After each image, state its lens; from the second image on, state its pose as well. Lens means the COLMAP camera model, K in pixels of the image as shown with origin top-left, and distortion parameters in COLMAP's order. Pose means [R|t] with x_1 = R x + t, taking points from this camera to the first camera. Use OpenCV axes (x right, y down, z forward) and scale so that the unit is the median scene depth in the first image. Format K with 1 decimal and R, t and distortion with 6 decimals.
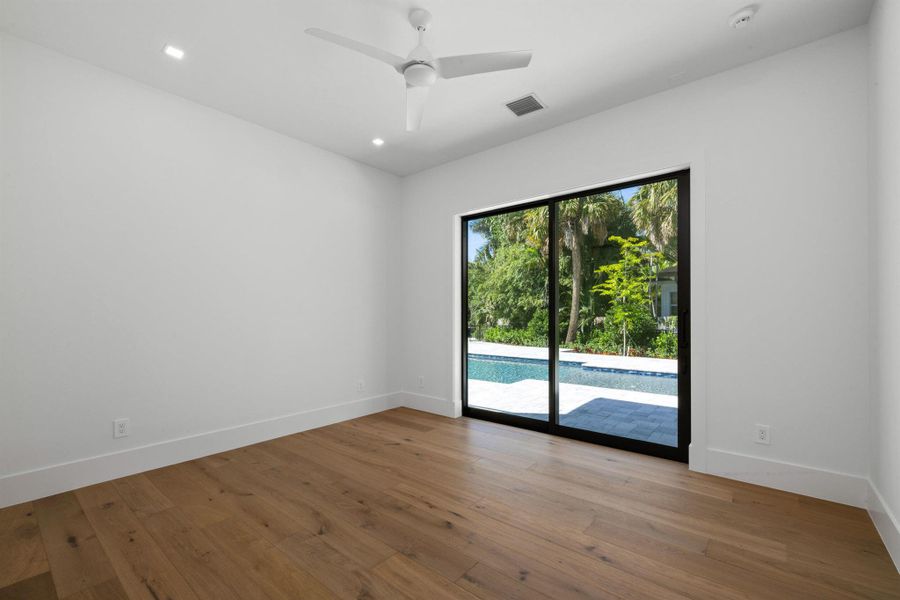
lens RADIAL K [[380.9, 0, 446.5], [0, 380.9, 304.9], [0, 0, 1]] dist [-0.000858, 0.000399]
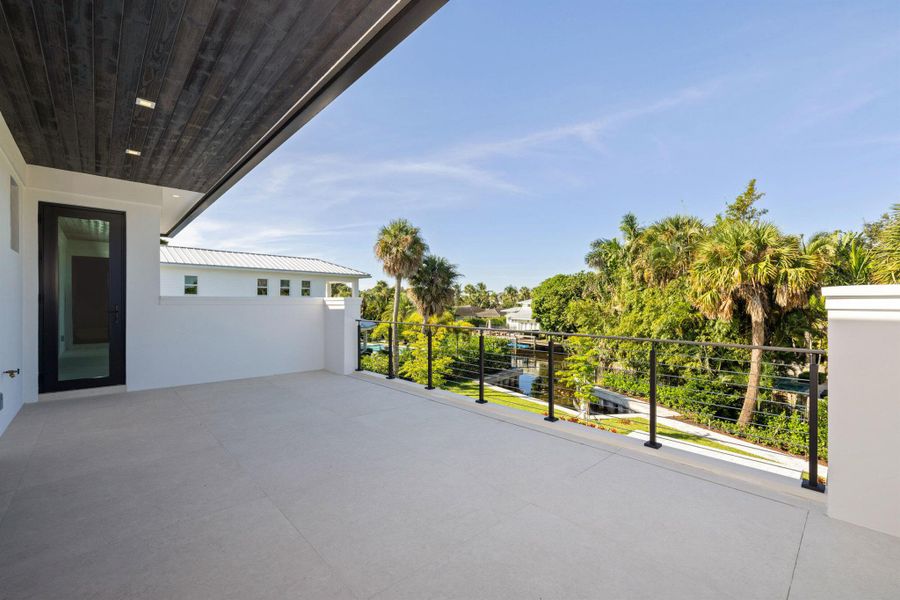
lens RADIAL K [[378.5, 0, 450.4], [0, 378.5, 299.0], [0, 0, 1]] dist [-0.001302, 0.000074]
pose [[0.992411, -0.000366, -0.122966, -0.178574], [0.001898, 0.999922, 0.012340, -0.149636], [0.122952, -0.012480, 0.992334, 0.062414]]
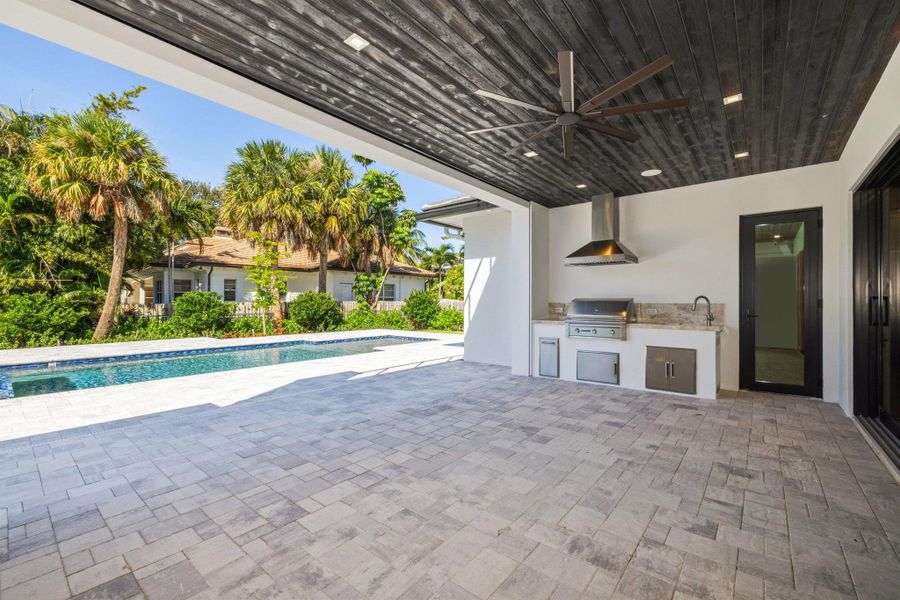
lens RADIAL K [[378.5, 0, 450.4], [0, 378.5, 299.0], [0, 0, 1]] dist [-0.001302, 0.000074]
pose [[-0.001808, 0.007887, 0.999967, -0.360888], [-0.026481, 0.999618, -0.007932, 0.006474], [-0.999648, -0.026495, -0.001598, 0.222413]]
